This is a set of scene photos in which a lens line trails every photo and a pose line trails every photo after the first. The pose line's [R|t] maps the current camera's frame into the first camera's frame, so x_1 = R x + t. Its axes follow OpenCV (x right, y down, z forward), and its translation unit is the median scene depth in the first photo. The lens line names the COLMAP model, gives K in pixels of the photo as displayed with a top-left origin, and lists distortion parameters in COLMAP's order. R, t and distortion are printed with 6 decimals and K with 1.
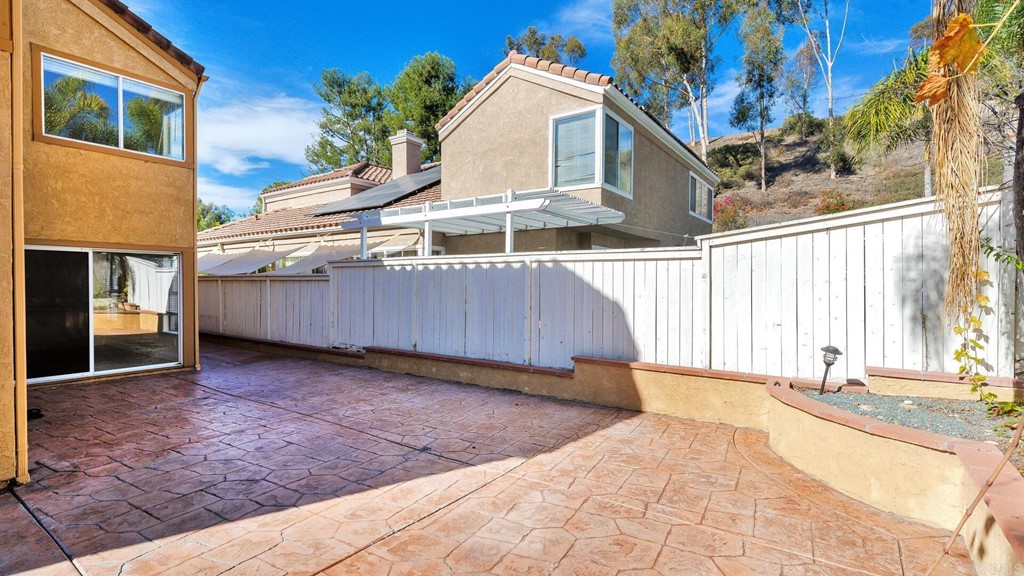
lens RADIAL K [[476.6, 0, 511.1], [0, 476.6, 287.5], [0, 0, 1]] dist [-0.000784, 0.000092]
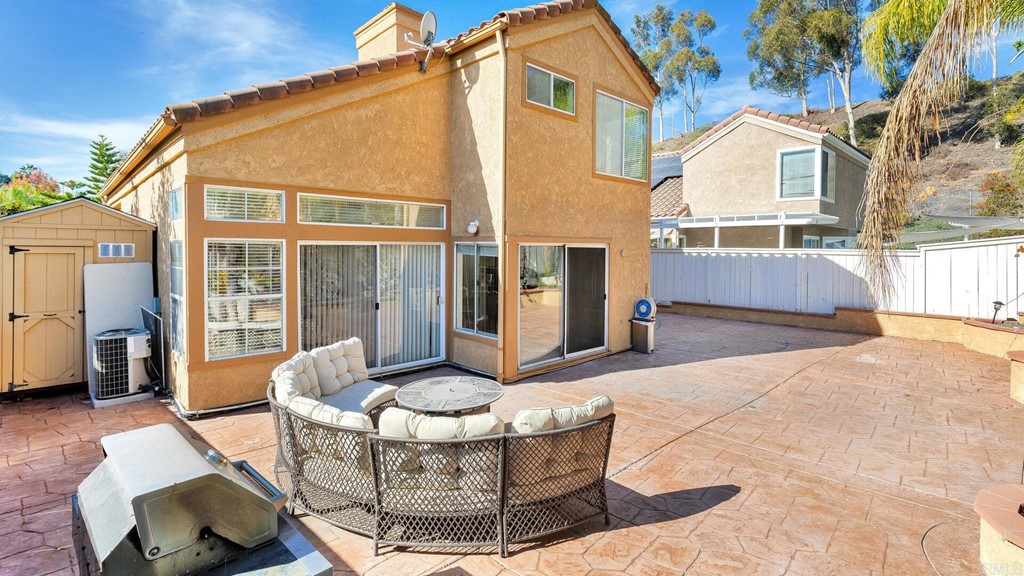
lens RADIAL K [[476.6, 0, 520.6], [0, 476.6, 253.1], [0, 0, 1]] dist [-0.000784, 0.000092]
pose [[0.981898, 0.002532, -0.189392, -0.458063], [-0.001894, 0.999992, 0.003551, -0.043817], [0.189399, -0.003128, 0.981895, -0.669591]]
